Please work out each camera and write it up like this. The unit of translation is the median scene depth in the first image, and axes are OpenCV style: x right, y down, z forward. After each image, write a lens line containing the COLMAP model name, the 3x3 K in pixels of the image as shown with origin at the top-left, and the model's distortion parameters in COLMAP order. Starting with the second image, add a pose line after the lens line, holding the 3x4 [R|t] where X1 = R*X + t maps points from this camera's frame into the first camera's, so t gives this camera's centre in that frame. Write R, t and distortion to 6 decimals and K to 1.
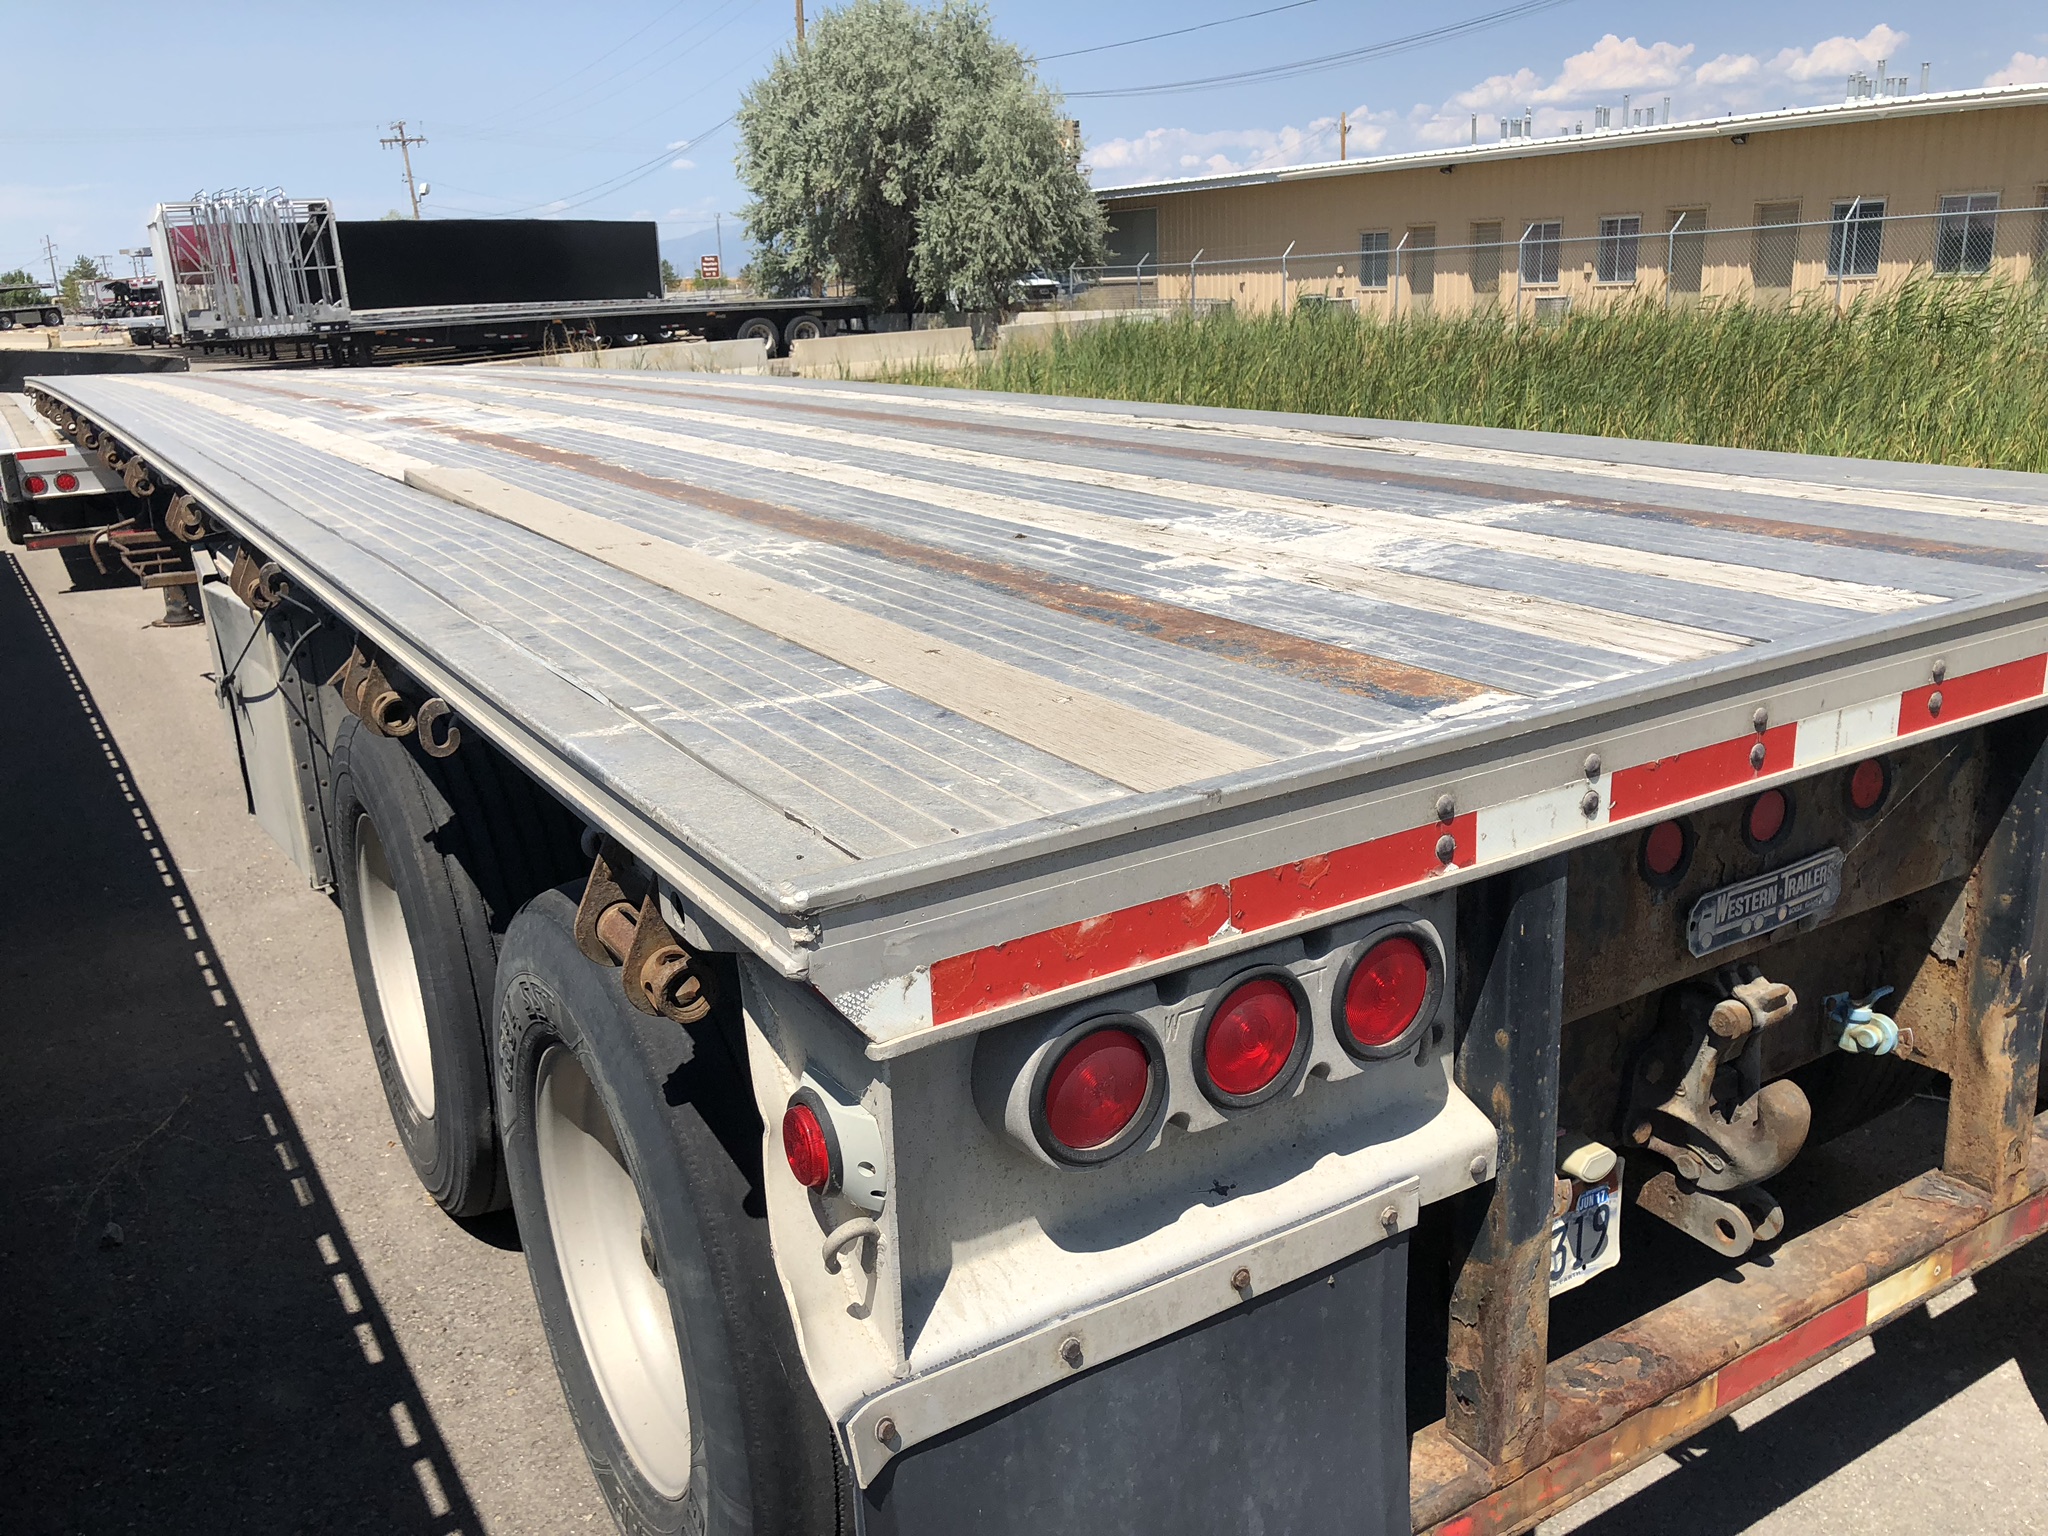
lens RADIAL K [[1659.8, 0, 1020.7], [0, 1659.8, 770.2], [0, 0, 1]] dist [0.026032, -0.017795]
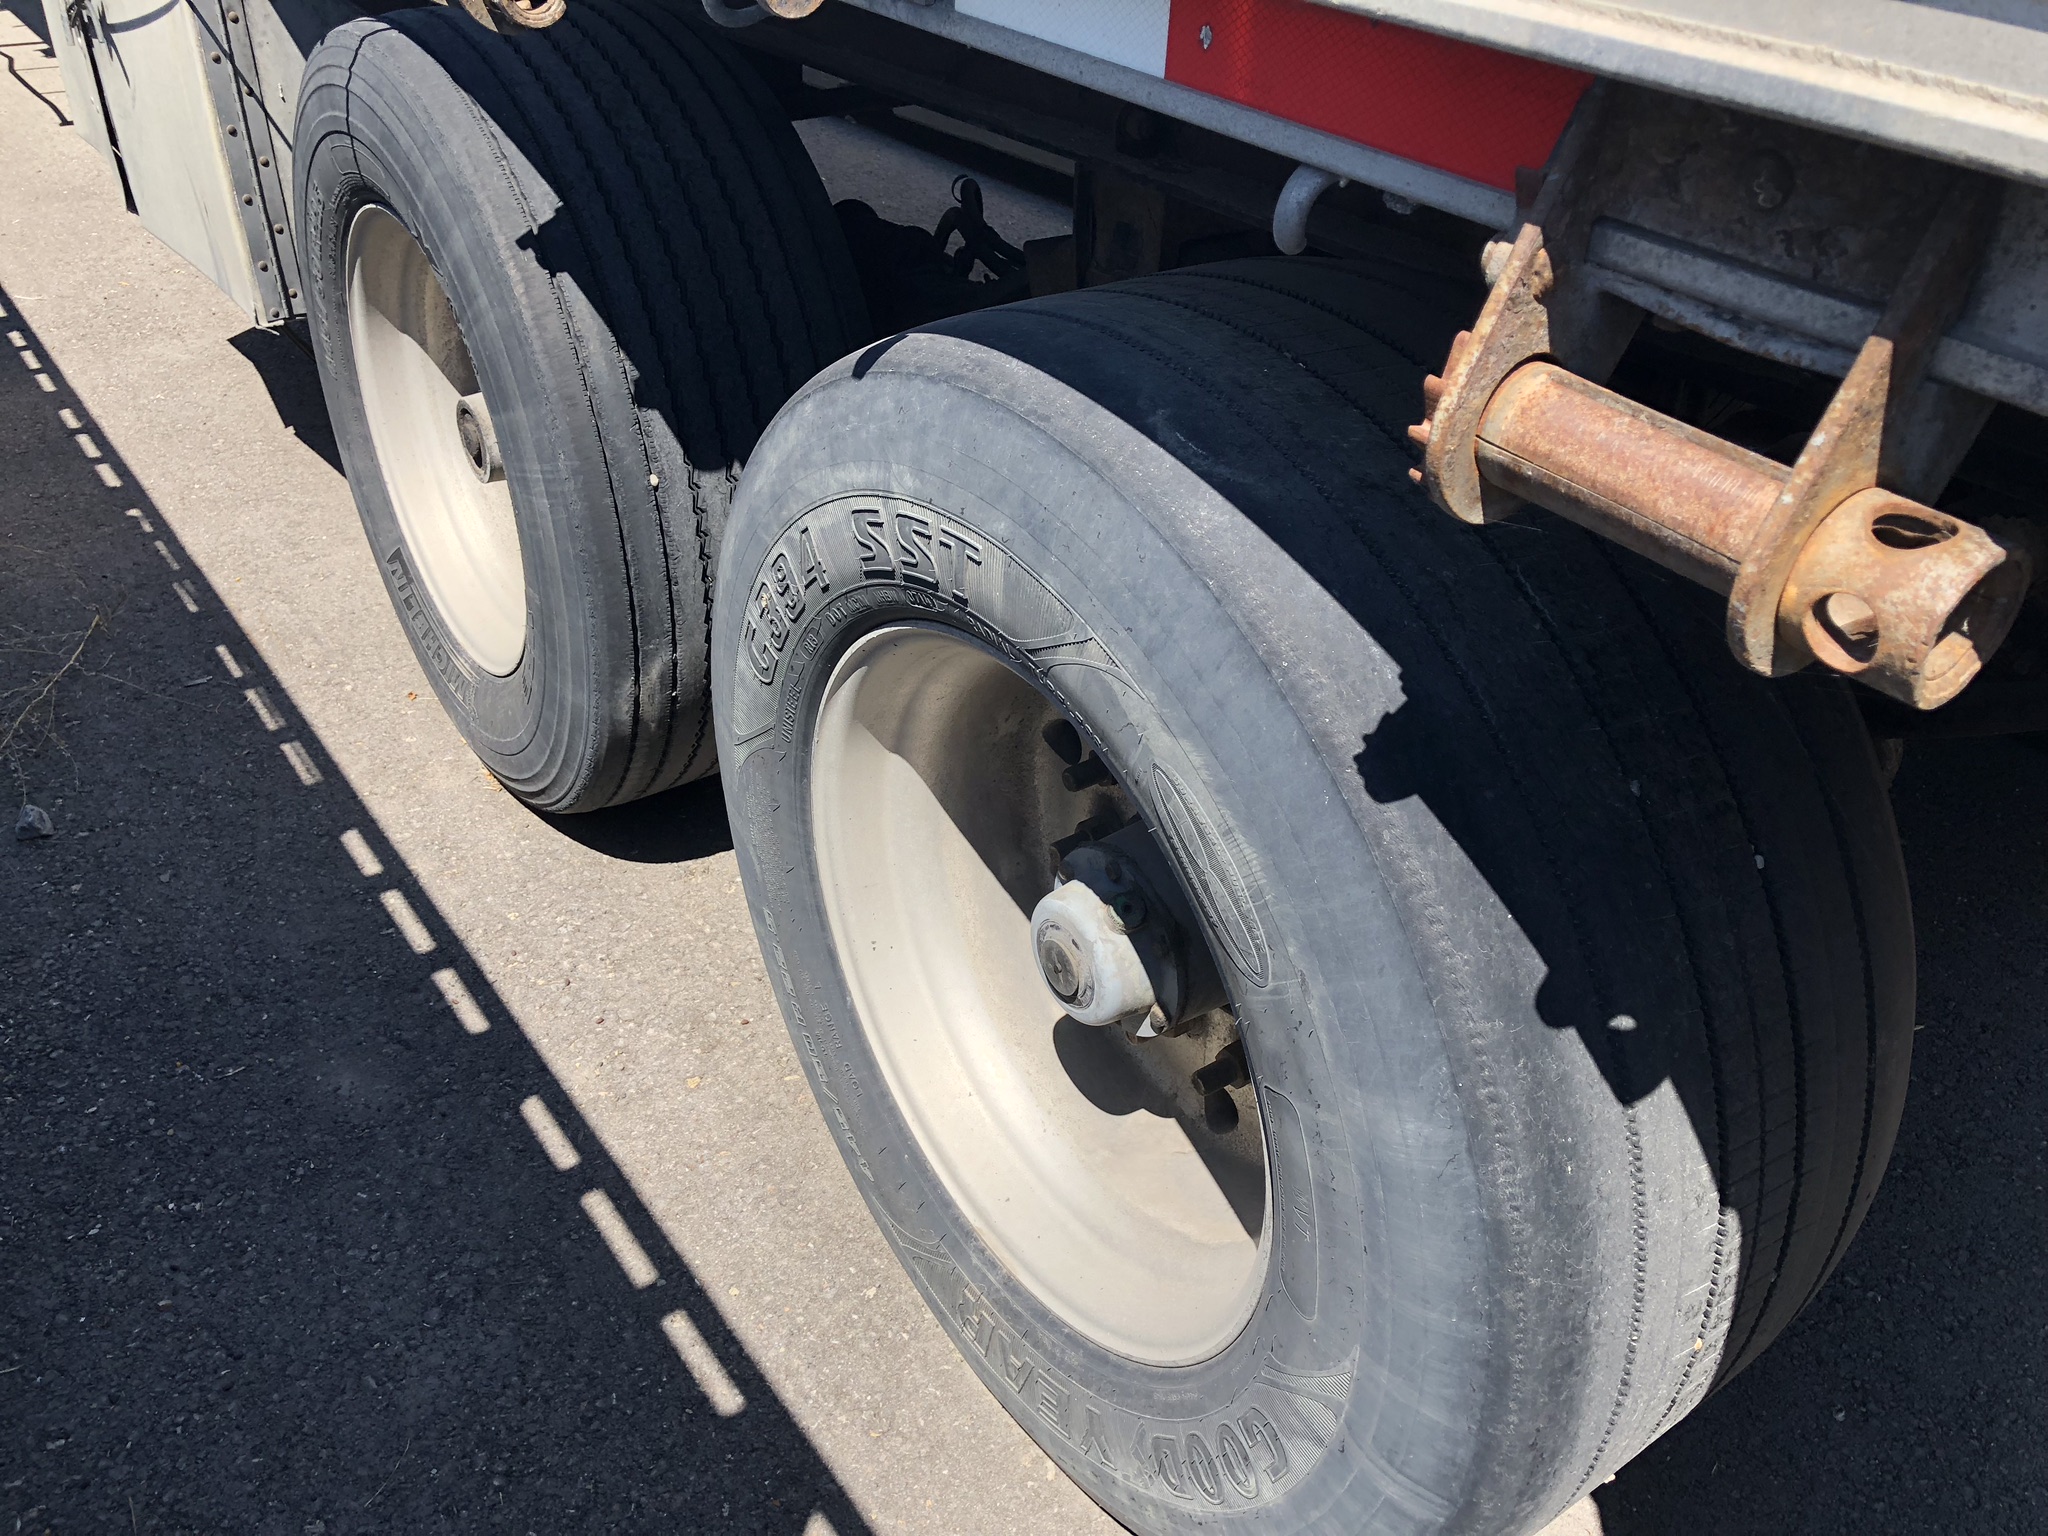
lens RADIAL K [[1659.8, 0, 1009.8], [0, 1659.8, 759.5], [0, 0, 1]] dist [0.026032, -0.017795]
pose [[0.995553, 0.022498, 0.091479, -0.225287], [-0.048300, 0.955619, 0.290618, 0.034749], [-0.080881, -0.293744, 0.952456, 0.346436]]
